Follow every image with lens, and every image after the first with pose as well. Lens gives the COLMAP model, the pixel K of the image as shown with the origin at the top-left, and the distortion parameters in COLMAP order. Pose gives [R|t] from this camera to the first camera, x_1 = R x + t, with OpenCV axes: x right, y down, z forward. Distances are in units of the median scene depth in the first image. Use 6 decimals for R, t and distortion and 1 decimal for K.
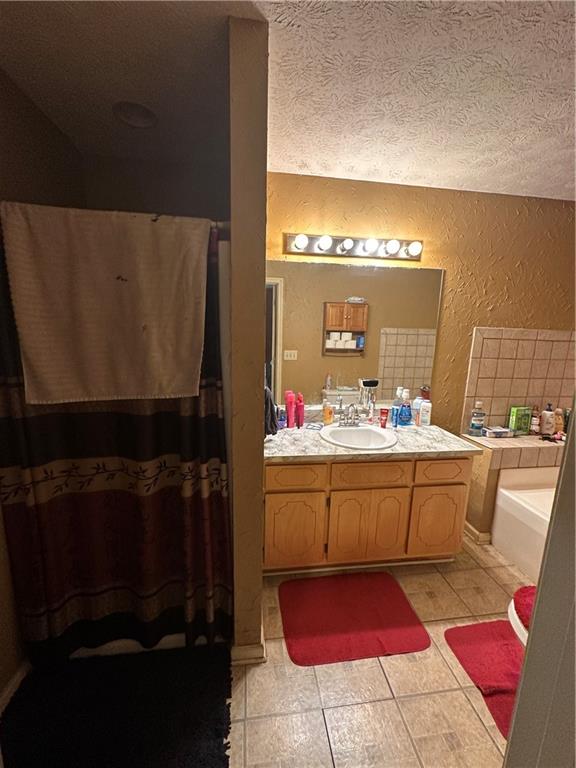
lens RADIAL K [[306.9, 0, 287.3], [0, 306.9, 384.8], [0, 0, 1]] dist [-0.002451, 0.000552]
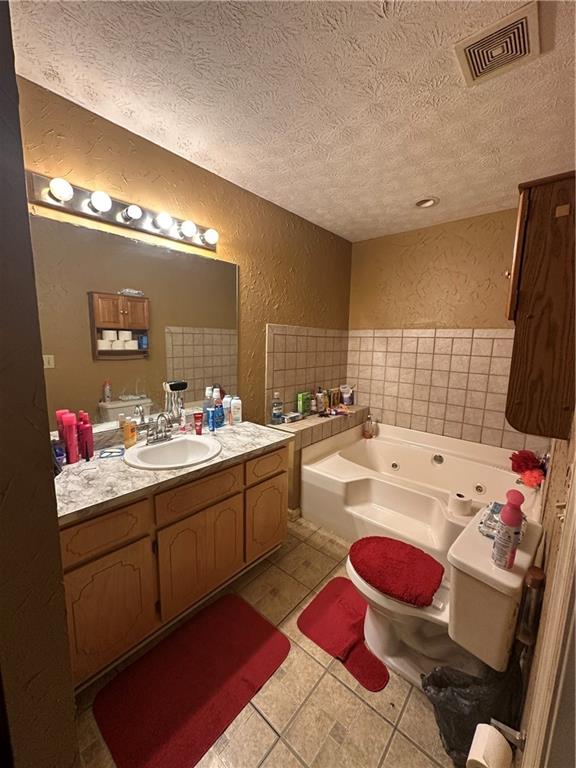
lens RADIAL K [[306.9, 0, 287.9], [0, 306.9, 384.7], [0, 0, 1]] dist [-0.002451, 0.000552]
pose [[0.750547, -0.105001, 0.652421, -0.060285], [0.113283, 0.993124, 0.029513, -0.000069], [-0.651034, 0.051757, 0.757282, 0.164044]]
